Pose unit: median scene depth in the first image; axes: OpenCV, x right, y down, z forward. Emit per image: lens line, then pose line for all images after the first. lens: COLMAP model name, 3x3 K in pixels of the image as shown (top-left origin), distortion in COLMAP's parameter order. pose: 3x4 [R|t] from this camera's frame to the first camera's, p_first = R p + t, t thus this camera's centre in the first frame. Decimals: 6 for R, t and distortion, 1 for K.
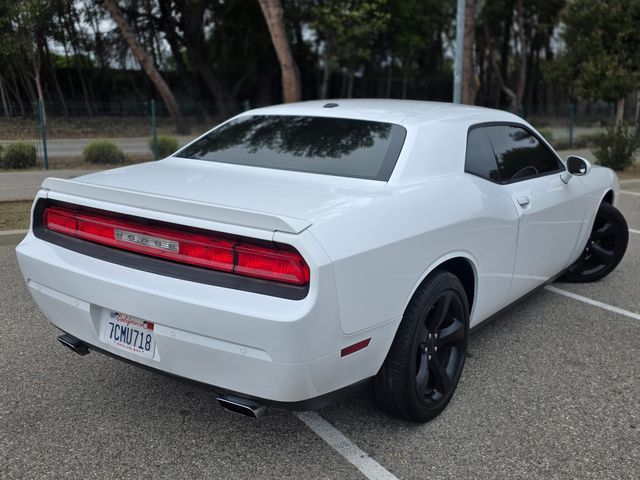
lens RADIAL K [[662.8, 0, 326.5], [0, 662.8, 222.9], [0, 0, 1]] dist [0.045899, -0.031183]
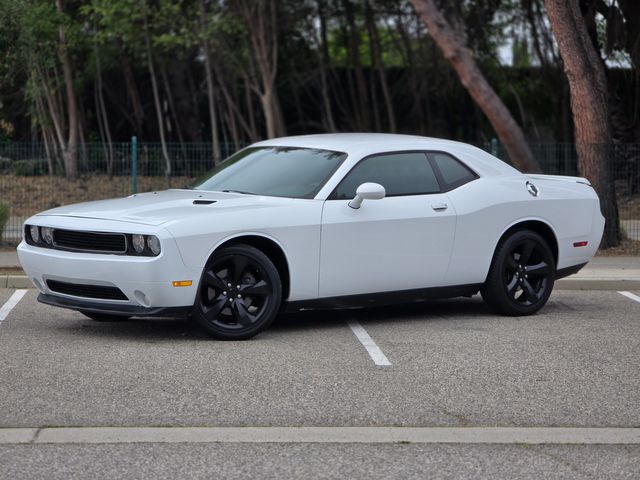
lens RADIAL K [[2094.8, 0, 320.0], [0, 2094.8, 240.0], [0, 0, 1]] dist [0.199992, 0.039191]
pose [[0.888131, 0.021036, -0.459108, 0.790415], [-0.083324, 0.989767, -0.115839, 0.152823], [0.451973, 0.141135, 0.880796, -0.796549]]
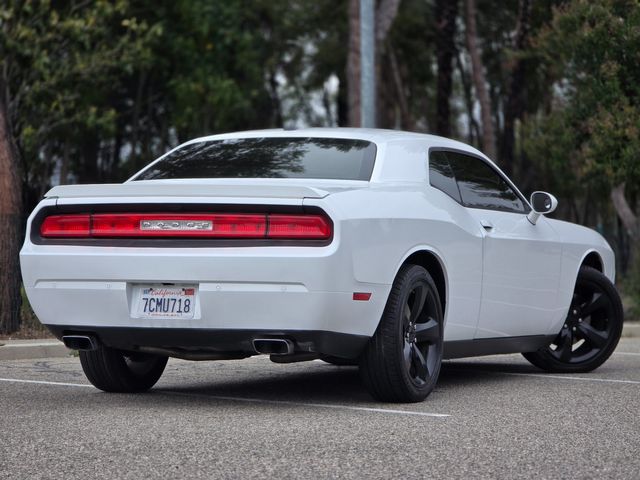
lens RADIAL K [[2094.8, 0, 320.0], [0, 2094.8, 240.0], [0, 0, 1]] dist [0.199992, 0.039191]
pose [[0.980599, -0.012878, 0.195603, -0.186943], [0.051459, 0.979756, -0.193469, 0.195586], [-0.189152, 0.199781, 0.961410, -0.653086]]
